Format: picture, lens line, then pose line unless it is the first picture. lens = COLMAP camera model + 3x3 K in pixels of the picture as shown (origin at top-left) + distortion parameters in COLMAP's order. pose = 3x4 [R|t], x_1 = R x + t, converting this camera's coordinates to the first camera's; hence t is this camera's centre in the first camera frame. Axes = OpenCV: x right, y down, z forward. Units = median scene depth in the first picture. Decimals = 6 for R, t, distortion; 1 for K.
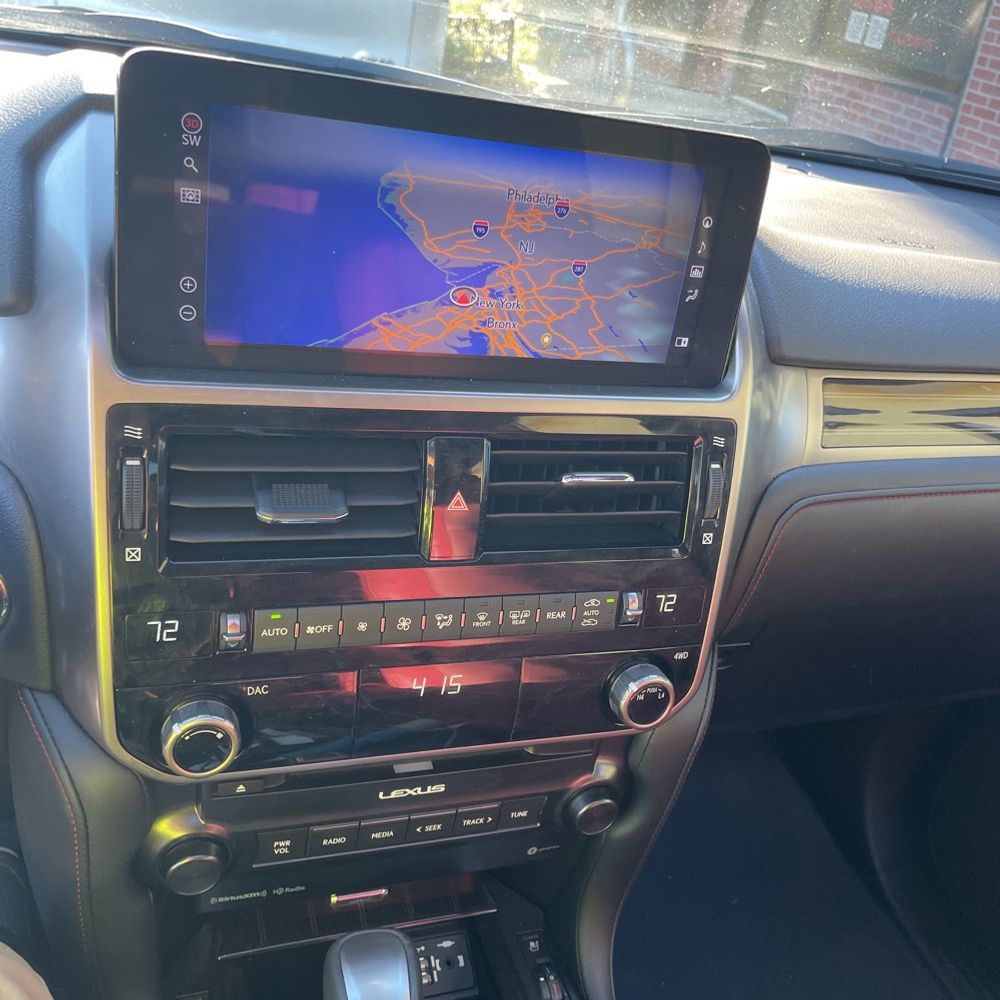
lens RADIAL K [[1025.5, 0, 519.6], [0, 1025.5, 482.2], [0, 0, 1]] dist [0.096008, -0.136134]
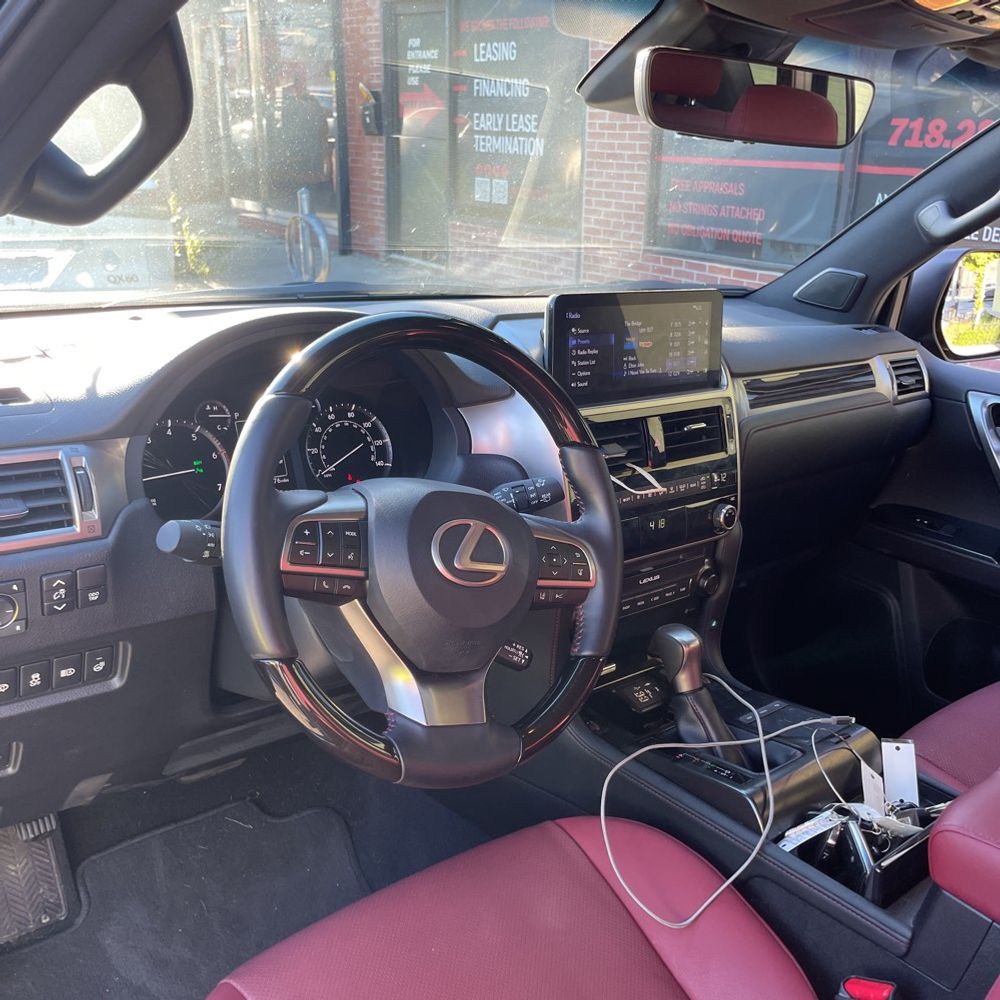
lens RADIAL K [[1025.5, 0, 519.6], [0, 1025.5, 482.2], [0, 0, 1]] dist [0.096008, -0.136134]
pose [[0.926232, -0.217884, 0.307605, -0.967288], [0.258688, 0.960949, -0.098275, 0.226278], [-0.274180, 0.170599, 0.946426, -1.058089]]
